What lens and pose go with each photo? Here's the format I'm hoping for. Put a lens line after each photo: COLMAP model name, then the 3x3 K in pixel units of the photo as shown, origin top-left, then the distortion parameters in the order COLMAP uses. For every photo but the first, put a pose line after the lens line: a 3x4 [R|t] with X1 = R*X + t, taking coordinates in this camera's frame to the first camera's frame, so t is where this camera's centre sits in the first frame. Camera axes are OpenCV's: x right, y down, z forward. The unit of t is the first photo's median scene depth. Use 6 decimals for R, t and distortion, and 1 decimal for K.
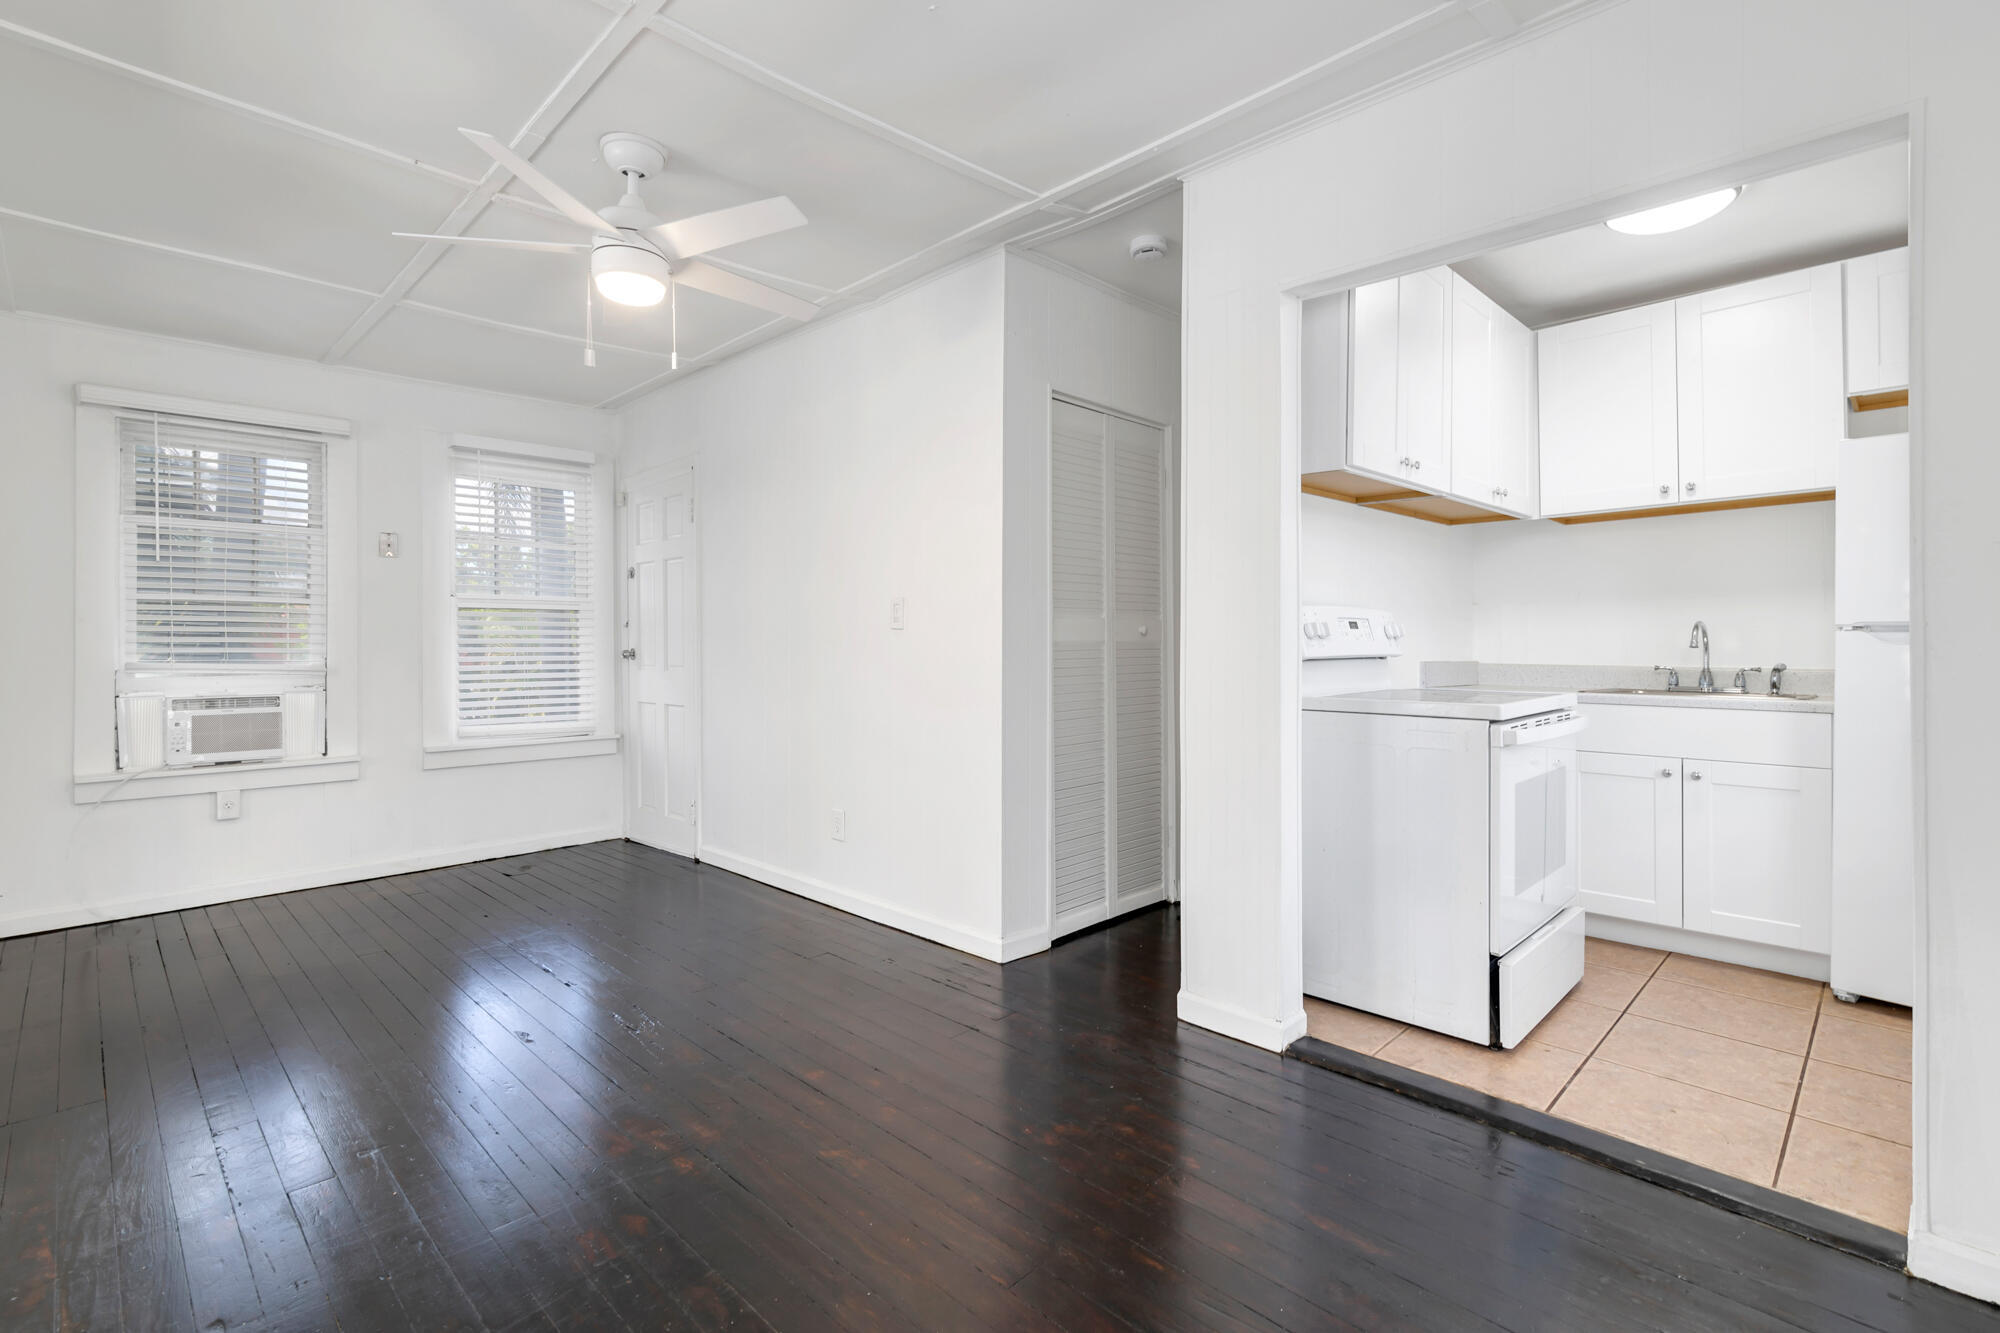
lens RADIAL K [[929.8, 0, 998.7], [0, 929.8, 645.6], [0, 0, 1]] dist [0.001123, 0.000083]
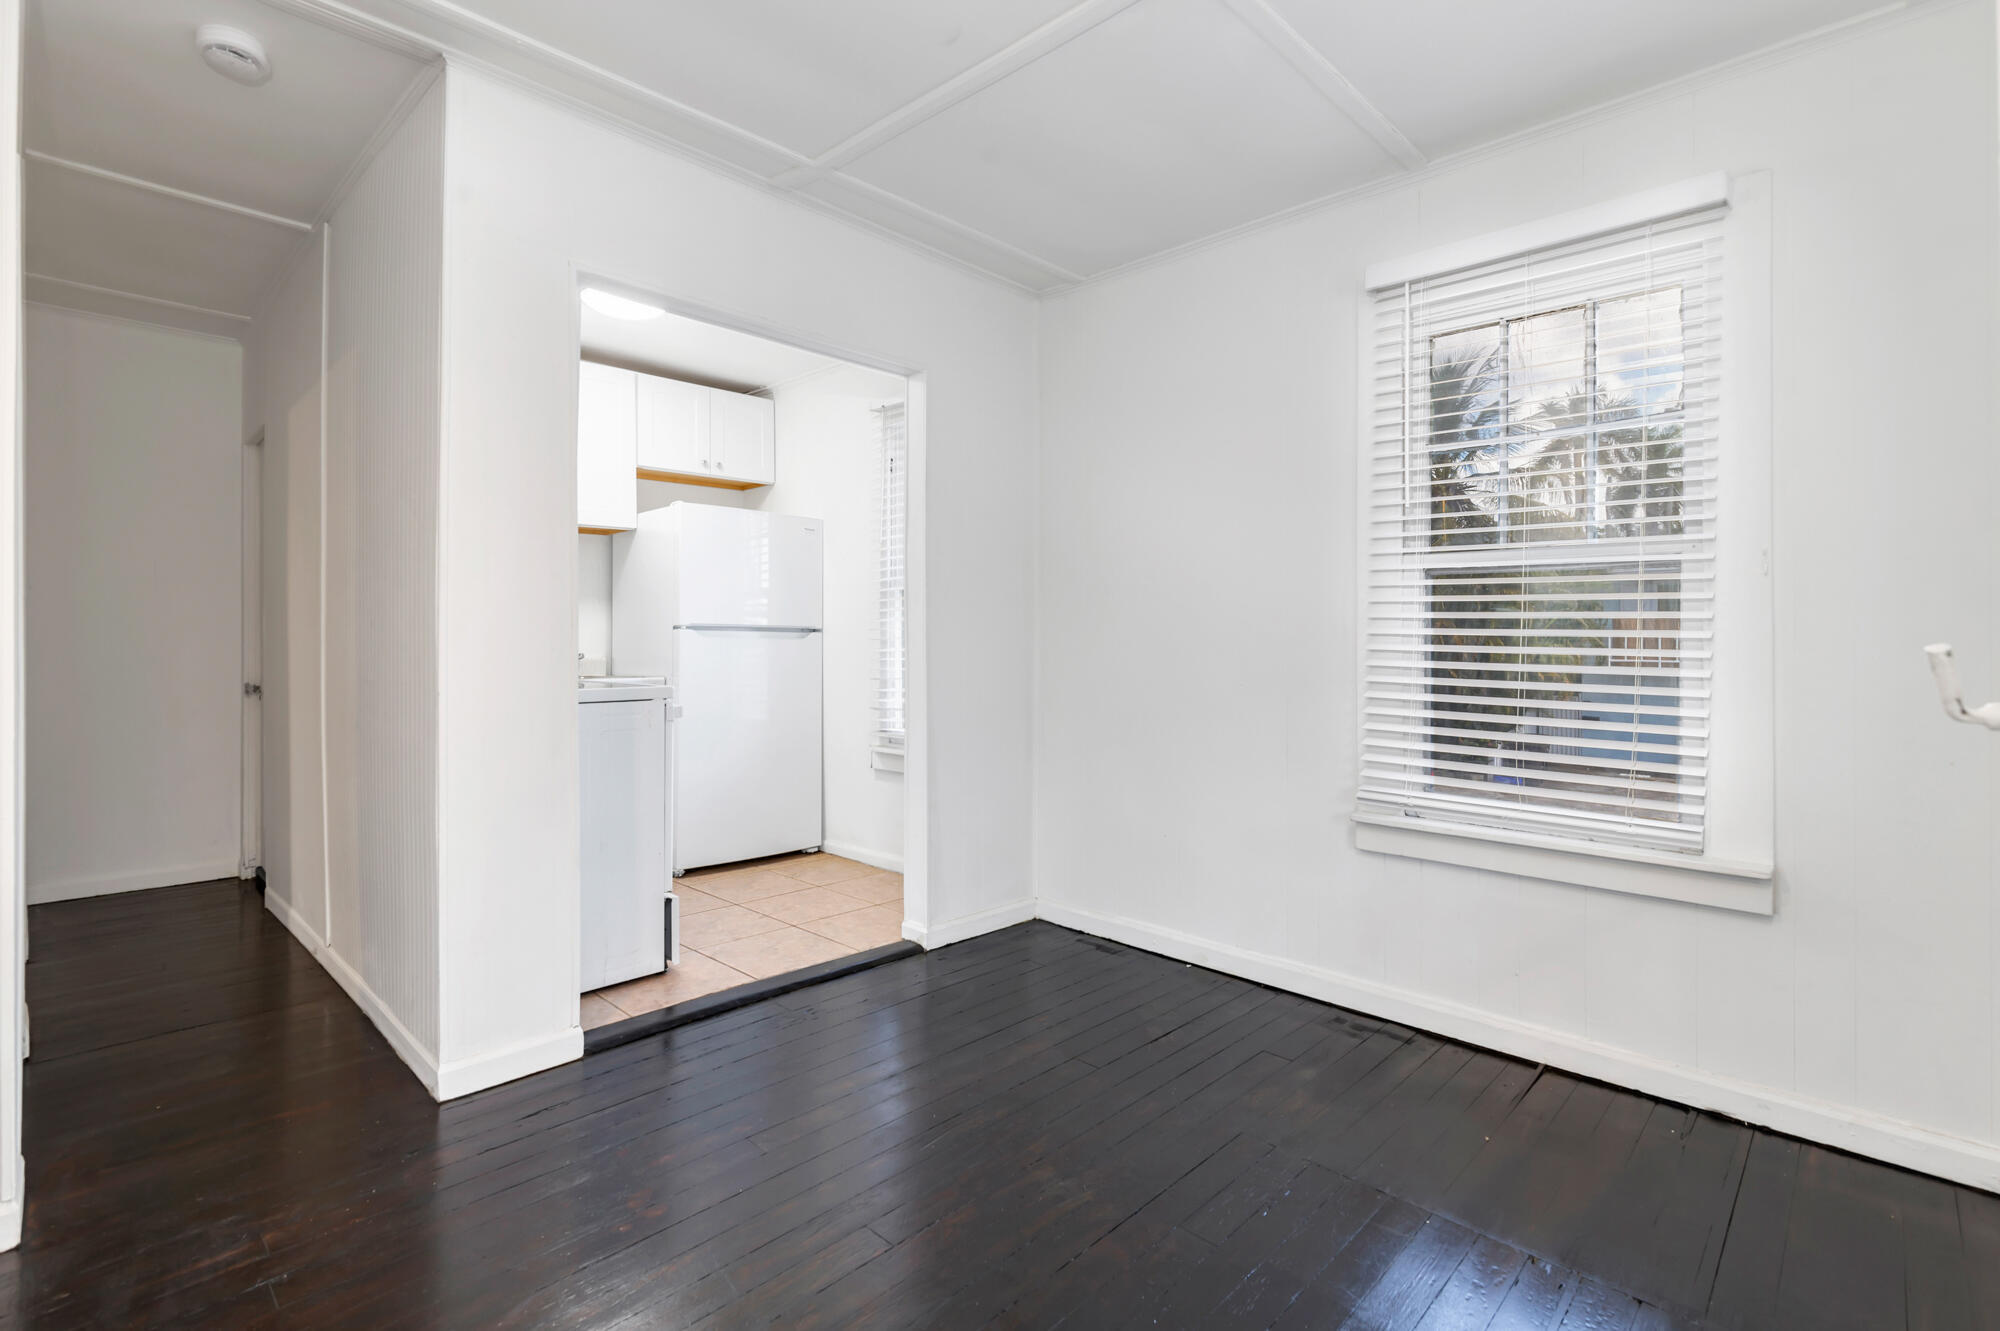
lens RADIAL K [[906.1, 0, 1000.0], [0, 906.1, 665.5], [0, 0, 1]] dist [0.000042, 0.000024]
pose [[-0.018531, -0.030634, 0.999359, -0.668739], [-0.002334, 0.999529, 0.030596, -0.006805], [-0.999826, -0.001766, -0.018594, 0.594282]]
